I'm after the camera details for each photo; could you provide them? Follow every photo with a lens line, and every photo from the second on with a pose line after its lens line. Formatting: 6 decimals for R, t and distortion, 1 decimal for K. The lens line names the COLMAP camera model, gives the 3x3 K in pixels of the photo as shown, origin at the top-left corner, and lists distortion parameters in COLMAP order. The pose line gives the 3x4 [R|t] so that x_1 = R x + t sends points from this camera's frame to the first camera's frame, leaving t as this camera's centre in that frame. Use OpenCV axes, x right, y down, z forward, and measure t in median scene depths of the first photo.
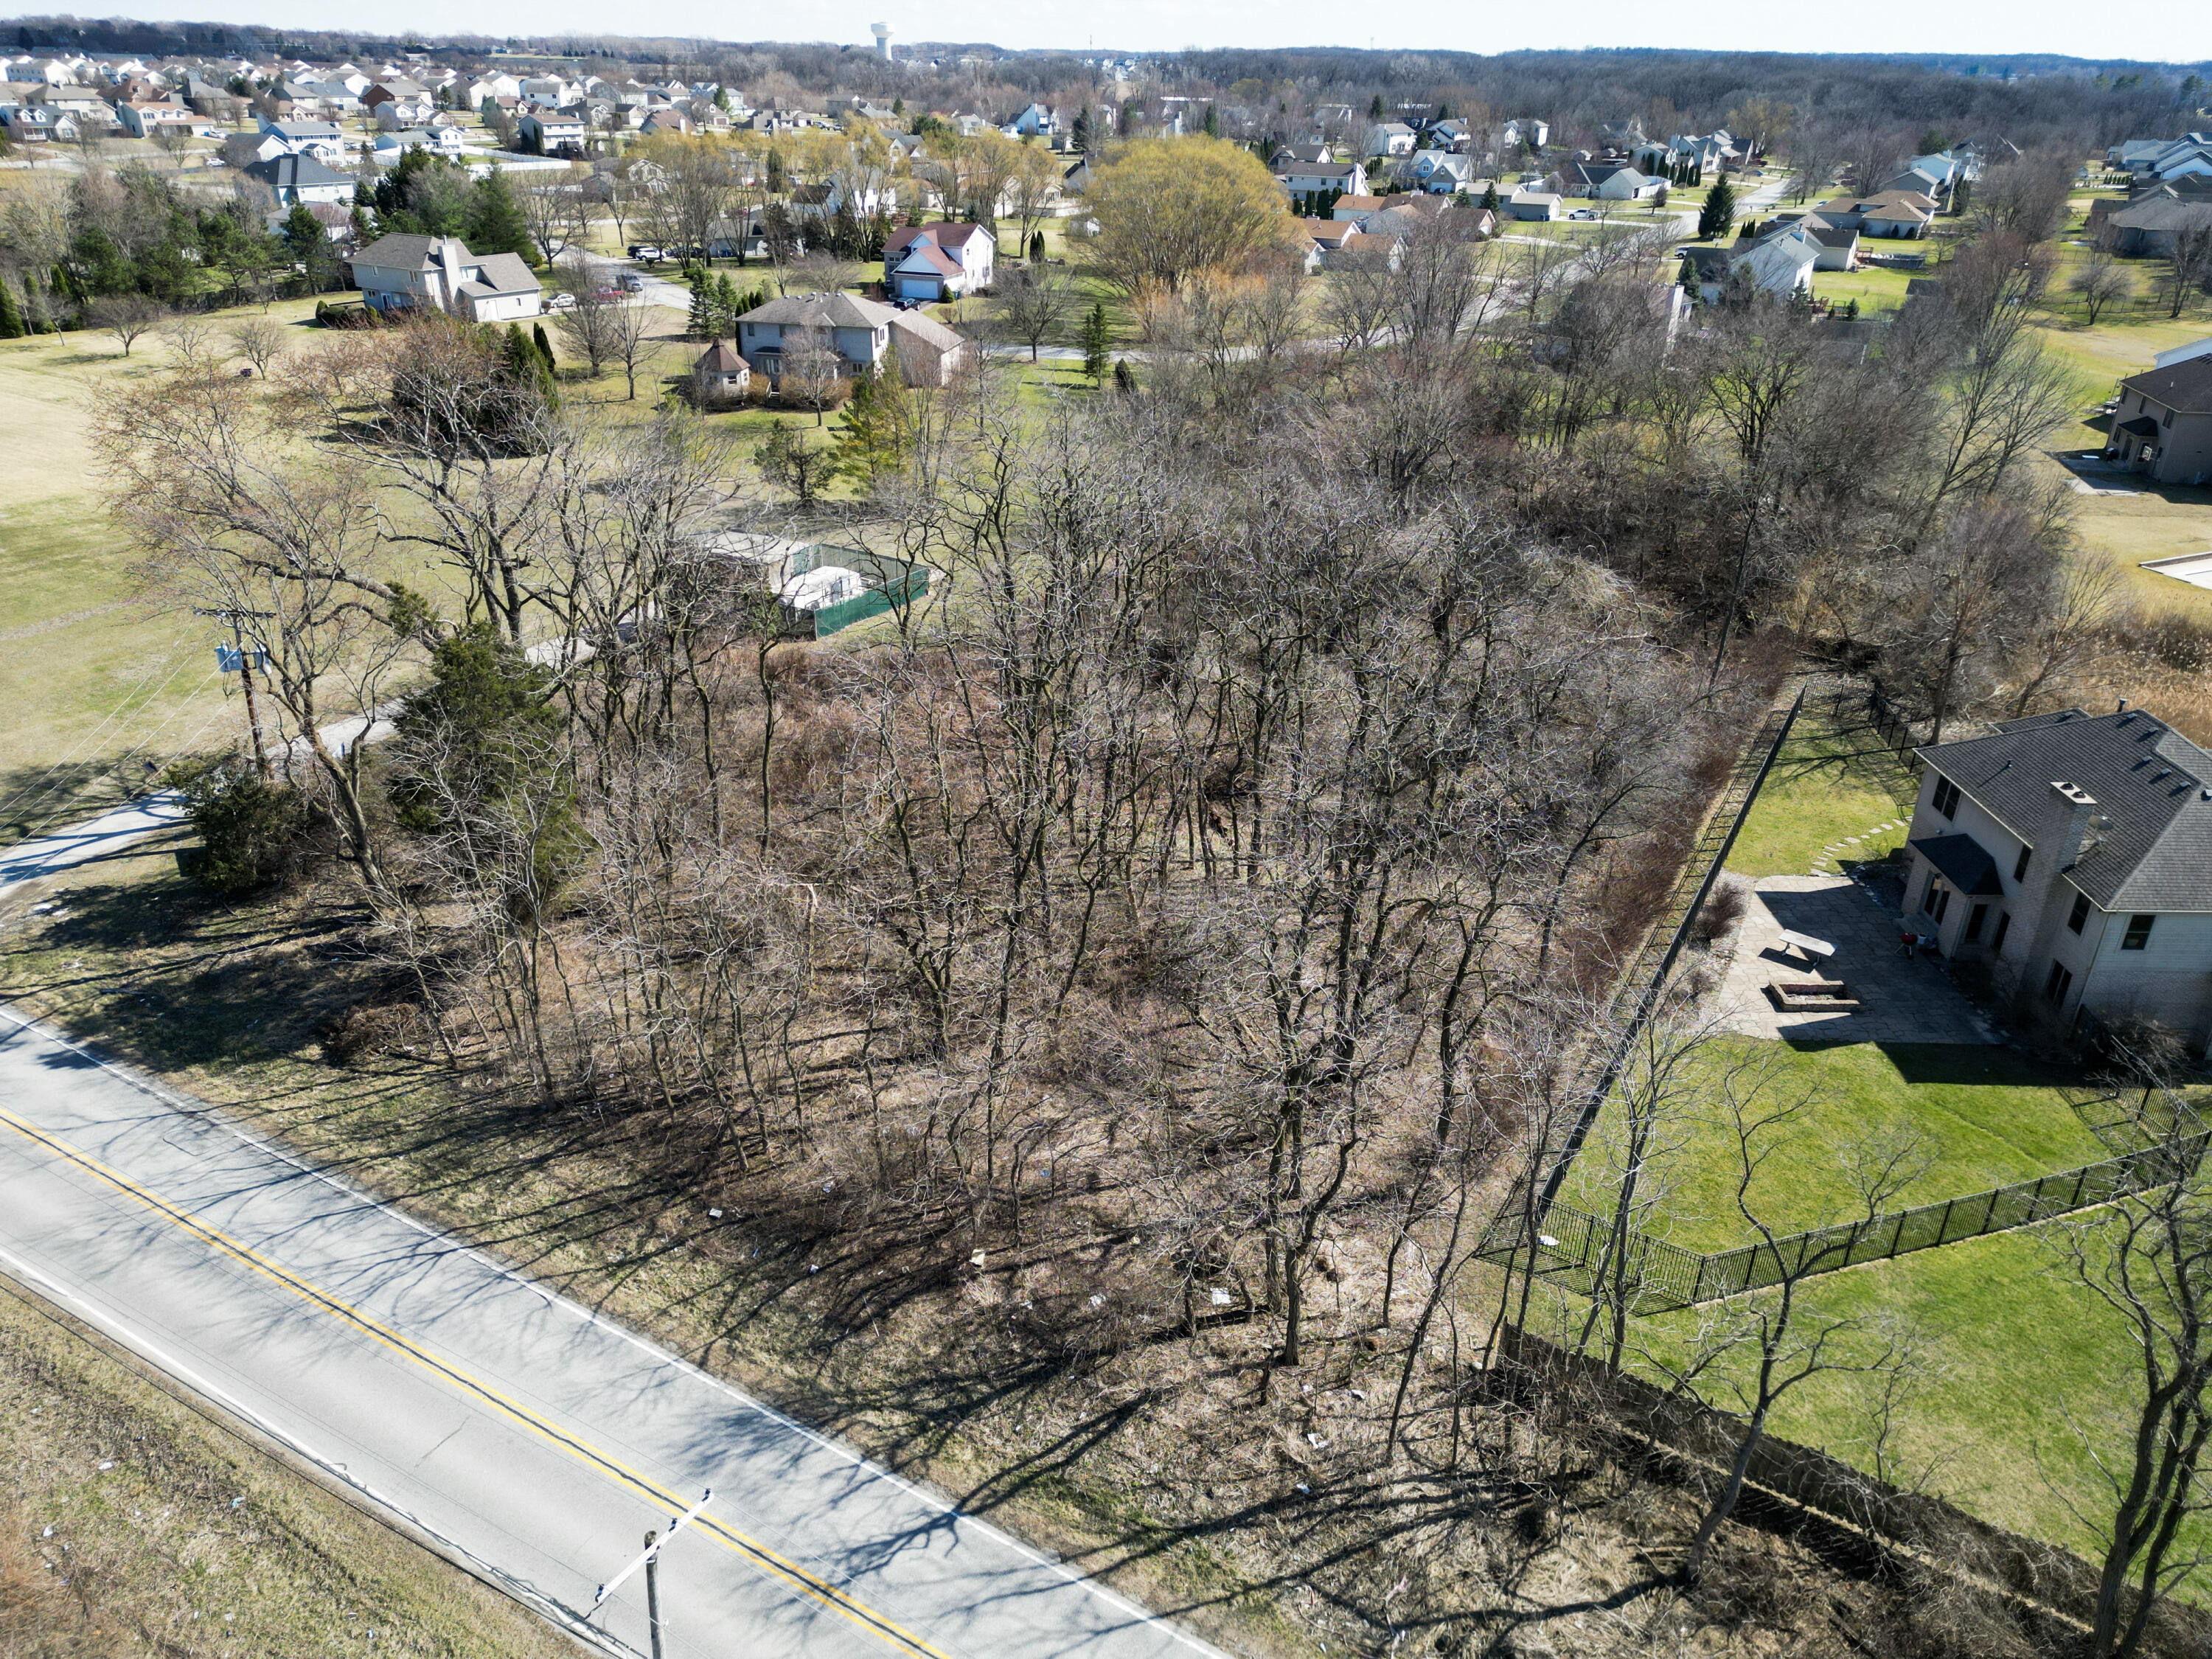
lens RADIAL K [[1547.5, 0, 1109.3], [0, 1547.5, 830.2], [0, 0, 1]] dist [0.063117, -0.048405]
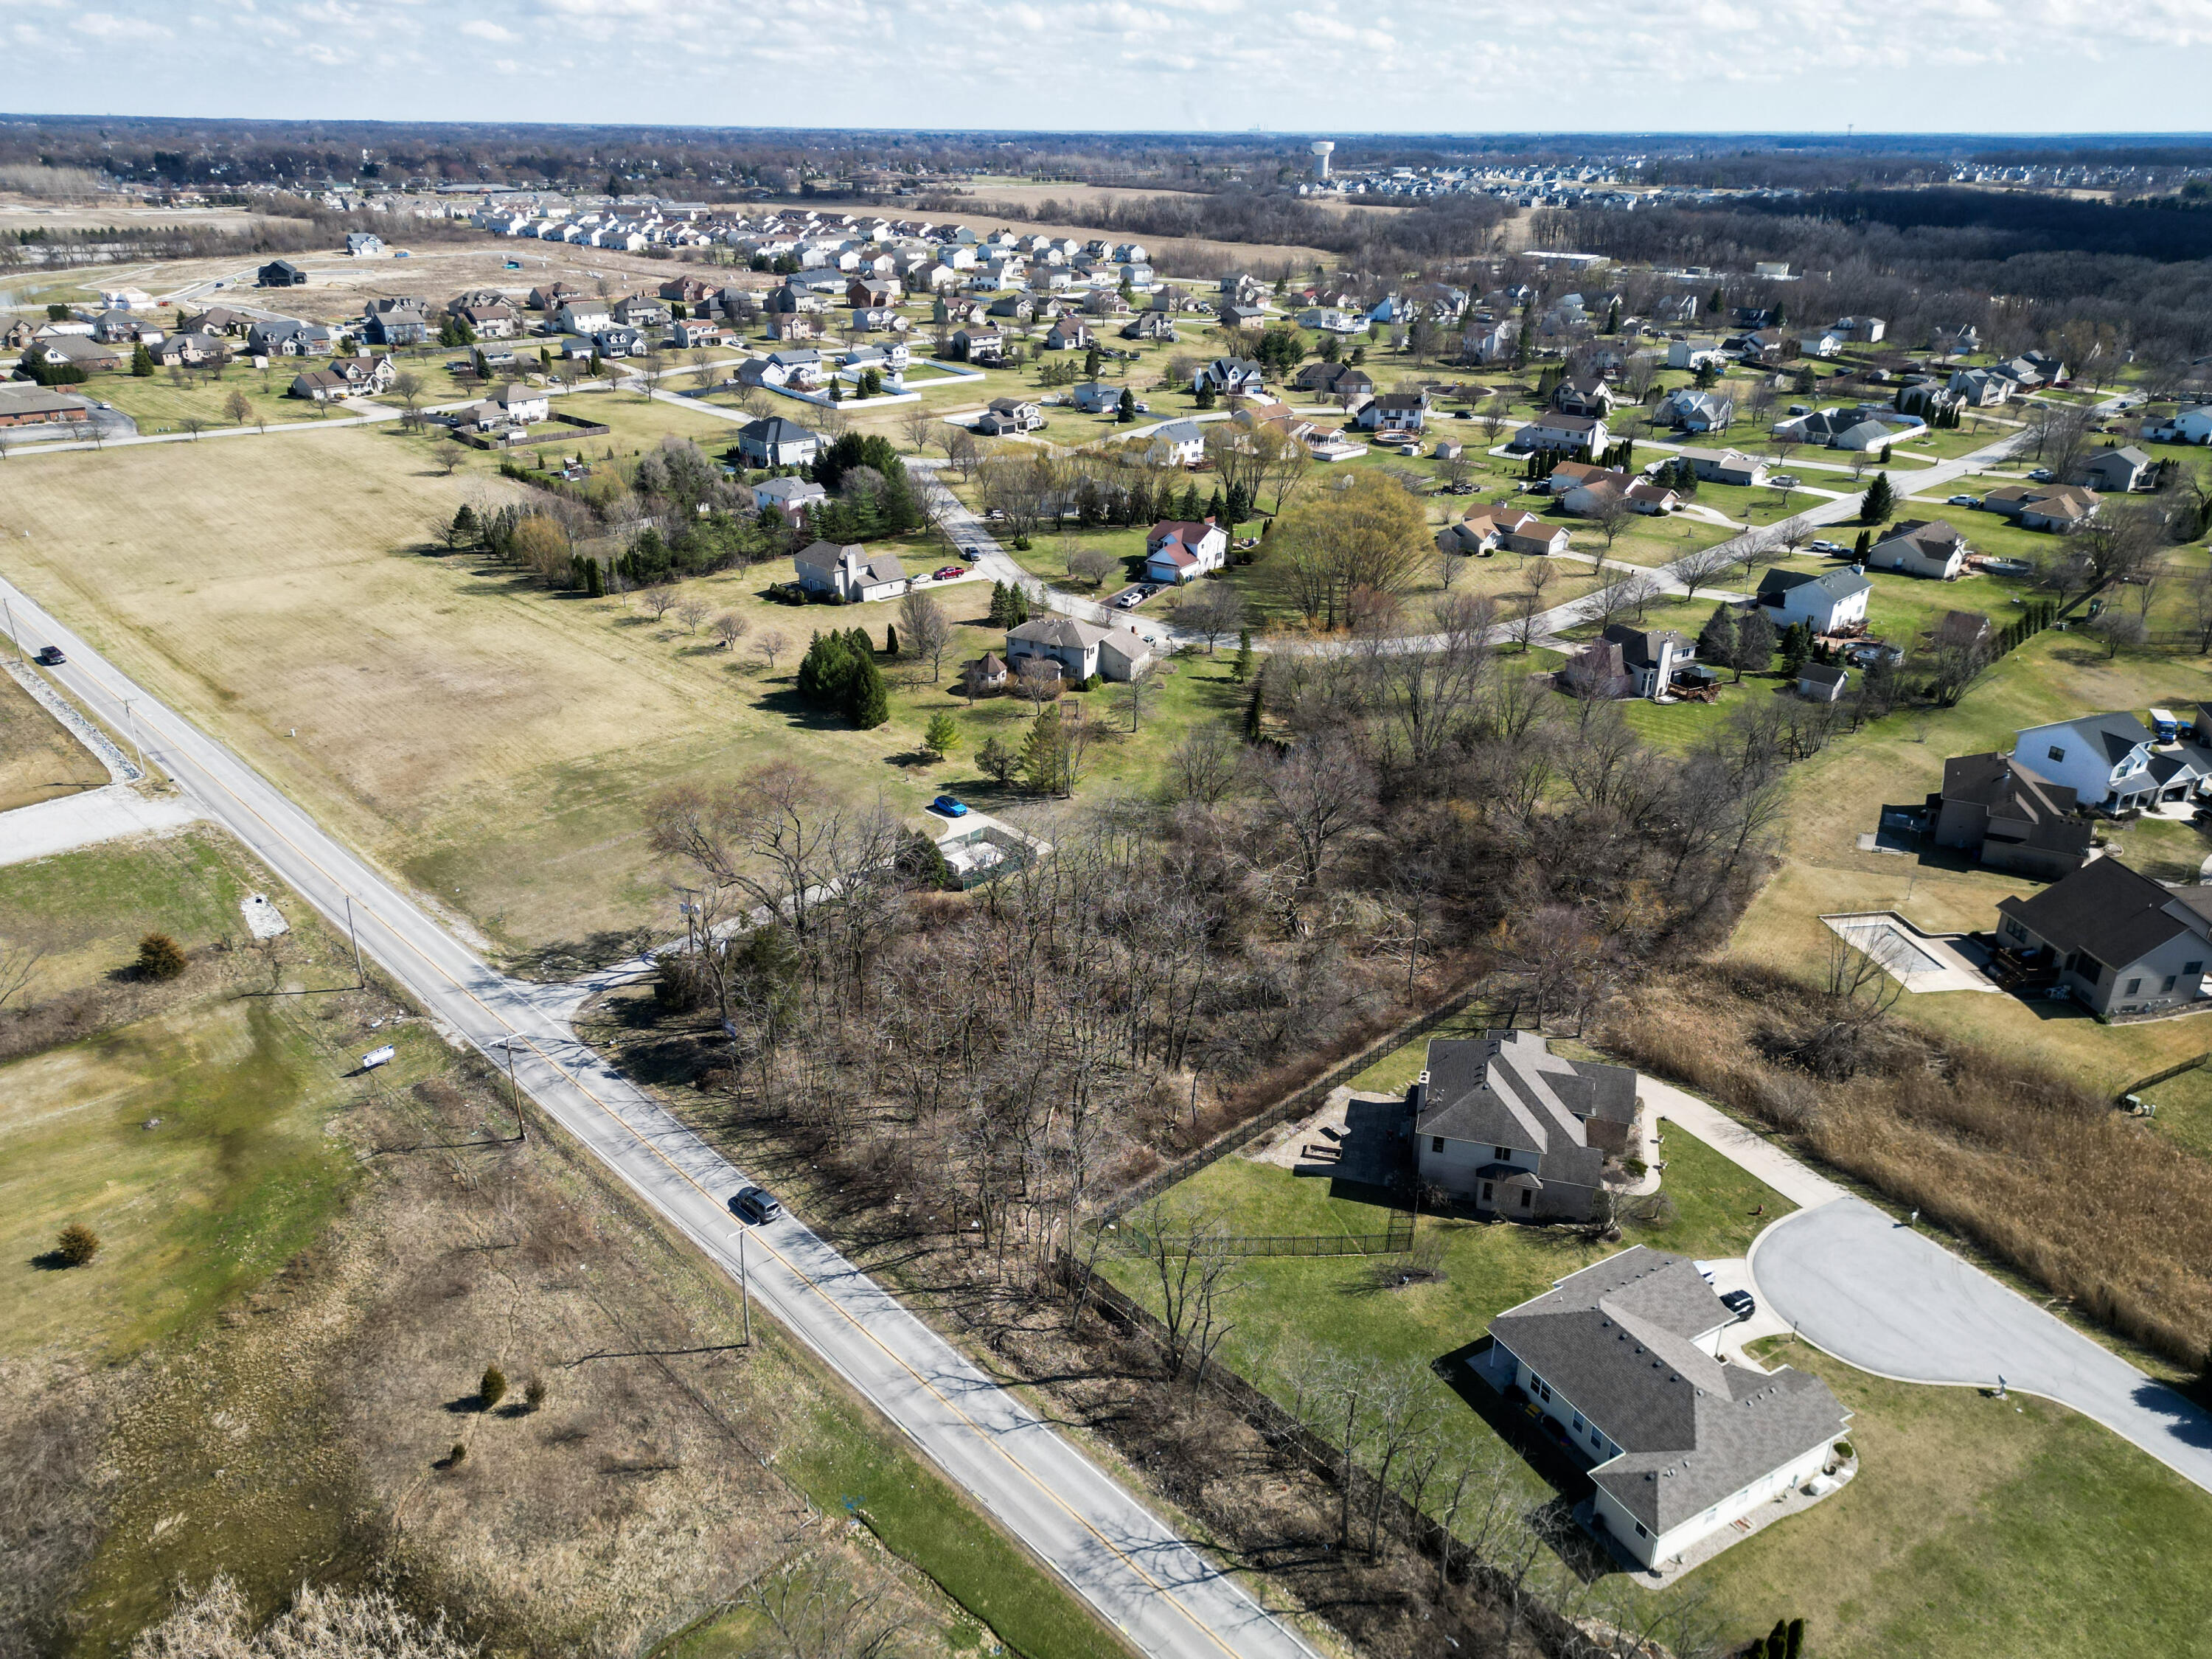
lens RADIAL K [[1547.5, 0, 1108.9], [0, 1547.5, 825.6], [0, 0, 1]] dist [0.063117, -0.048405]
pose [[0.964652, 0.100784, -0.243493, 0.735809], [-0.110915, 0.993429, -0.028227, -0.286266], [0.239048, 0.054237, 0.969492, -1.348293]]
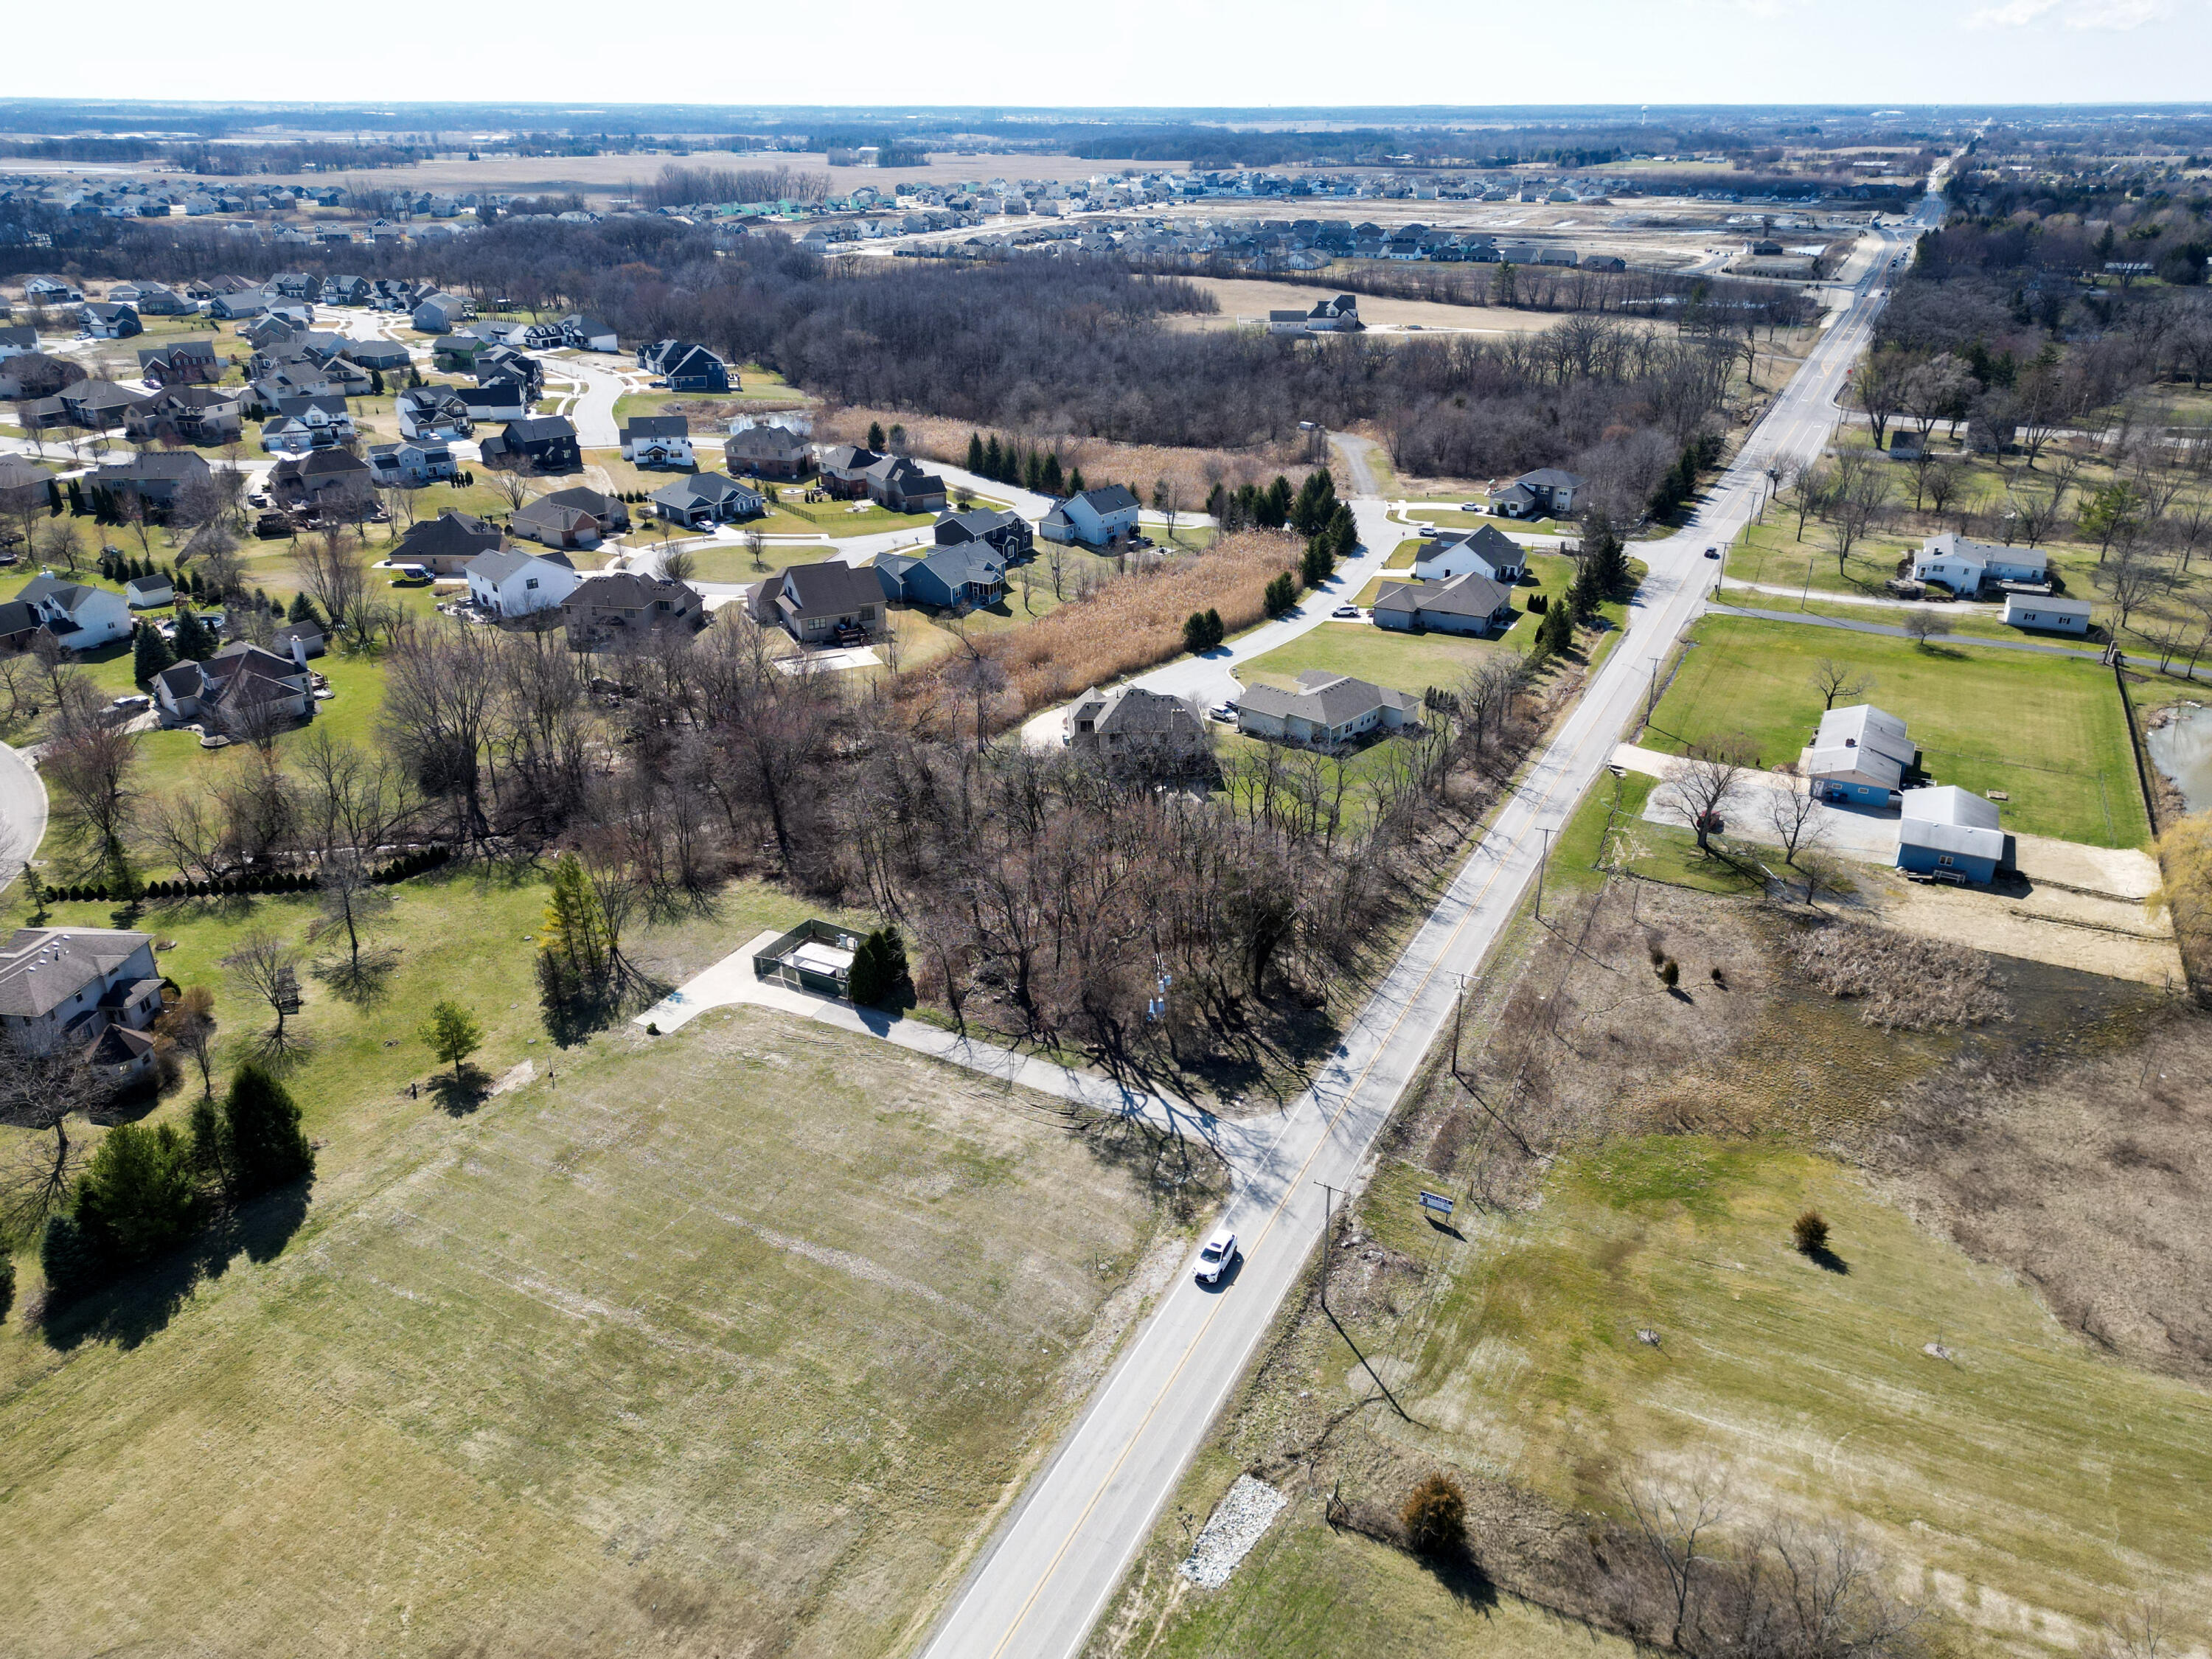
lens RADIAL K [[1547.5, 0, 1100.5], [0, 1547.5, 827.9], [0, 0, 1]] dist [0.063117, -0.048405]
pose [[-0.050922, -0.433180, 0.899868, -2.841922], [0.441630, 0.798386, 0.409320, -1.420259], [-0.895751, 0.418252, 0.150650, 0.807495]]
